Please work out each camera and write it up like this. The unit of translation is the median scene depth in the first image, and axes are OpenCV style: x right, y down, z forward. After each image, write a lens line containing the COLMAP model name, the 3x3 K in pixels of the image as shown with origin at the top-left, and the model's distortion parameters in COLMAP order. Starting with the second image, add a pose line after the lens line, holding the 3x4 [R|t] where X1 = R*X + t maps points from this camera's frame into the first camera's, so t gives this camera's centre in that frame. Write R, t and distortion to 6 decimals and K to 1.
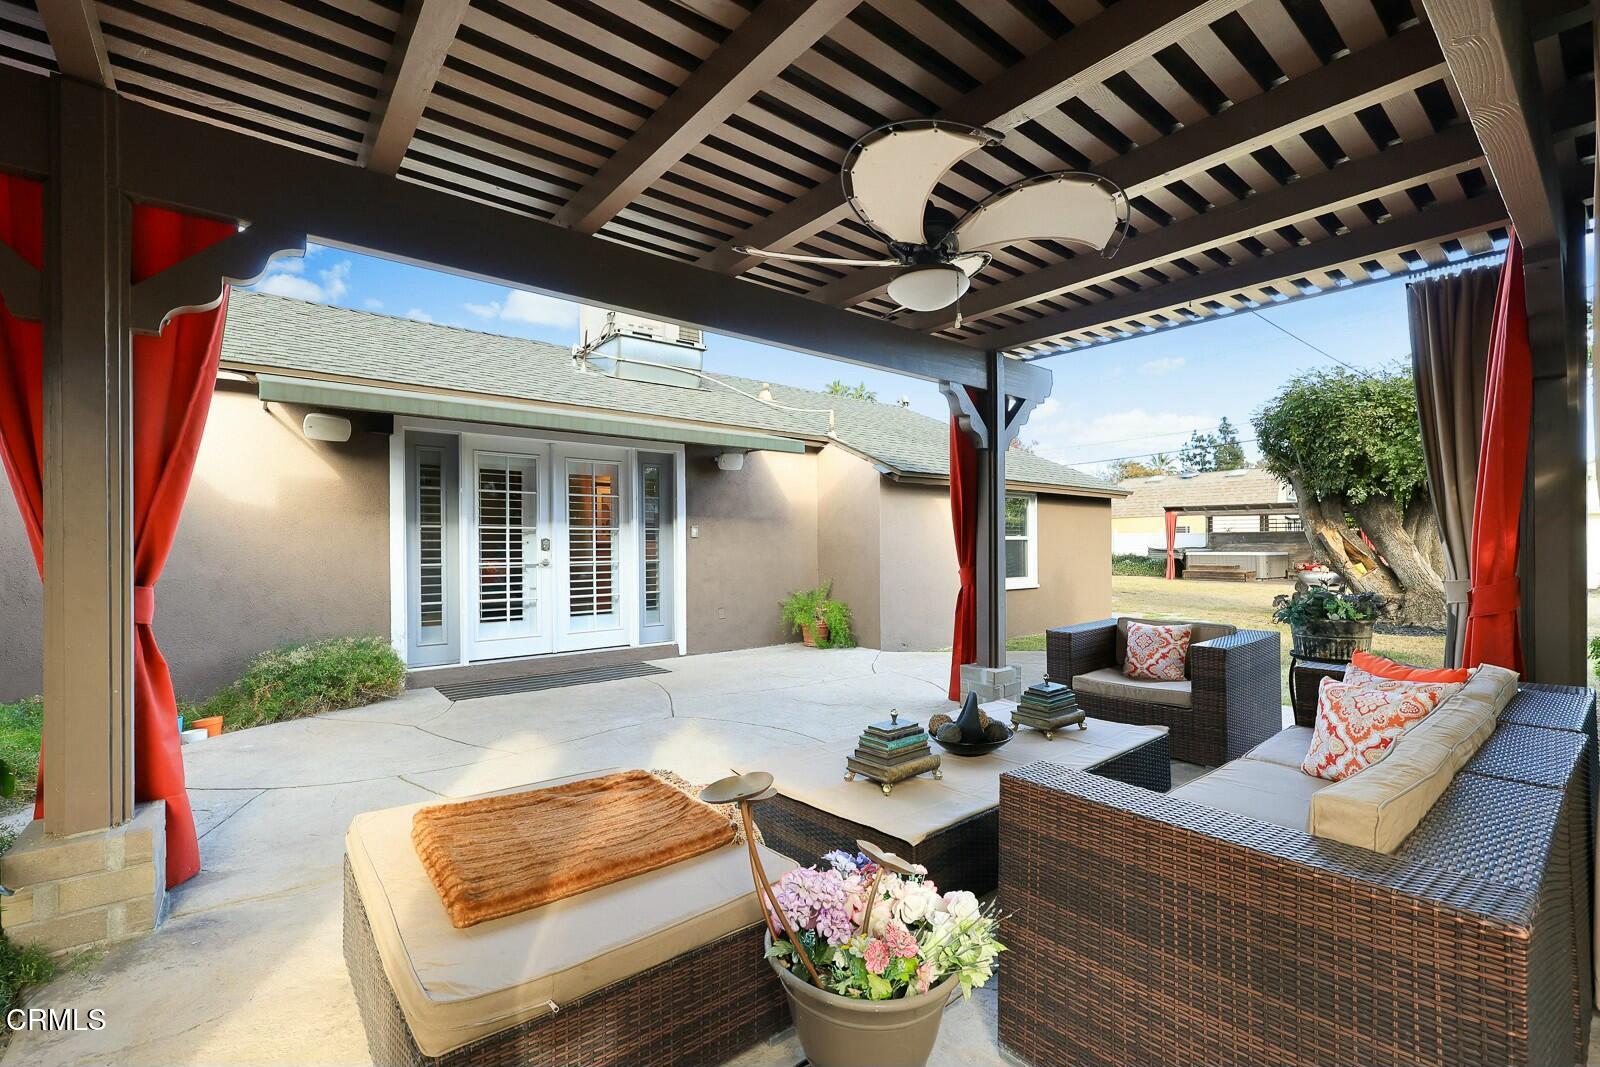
lens RADIAL K [[623.0, 0, 782.9], [0, 623.0, 541.5], [0, 0, 1]] dist [-0.000965, -0.000066]
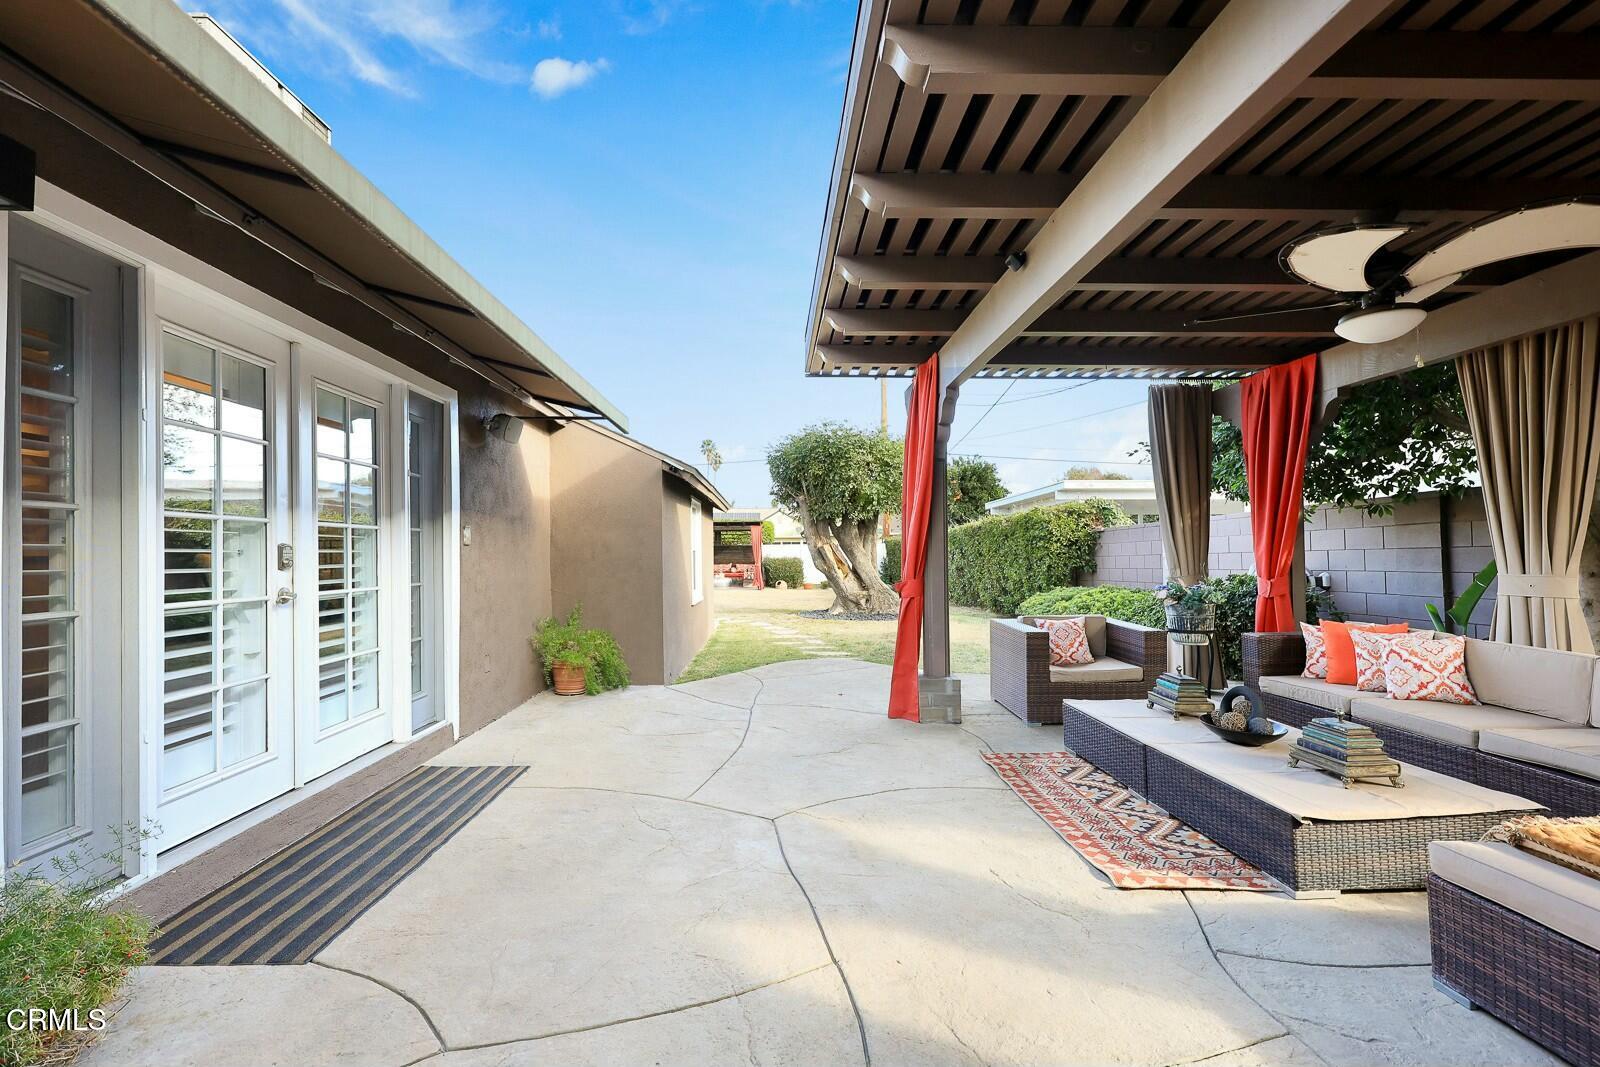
lens RADIAL K [[672.8, 0, 727.7], [0, 672.8, 541.2], [0, 0, 1]] dist [-0.000929, 0.000097]
pose [[0.641763, 0.014555, 0.766765, -0.526271], [-0.000361, 0.999826, -0.018677, 0.002618], [-0.766903, 0.011710, 0.641656, 0.409124]]
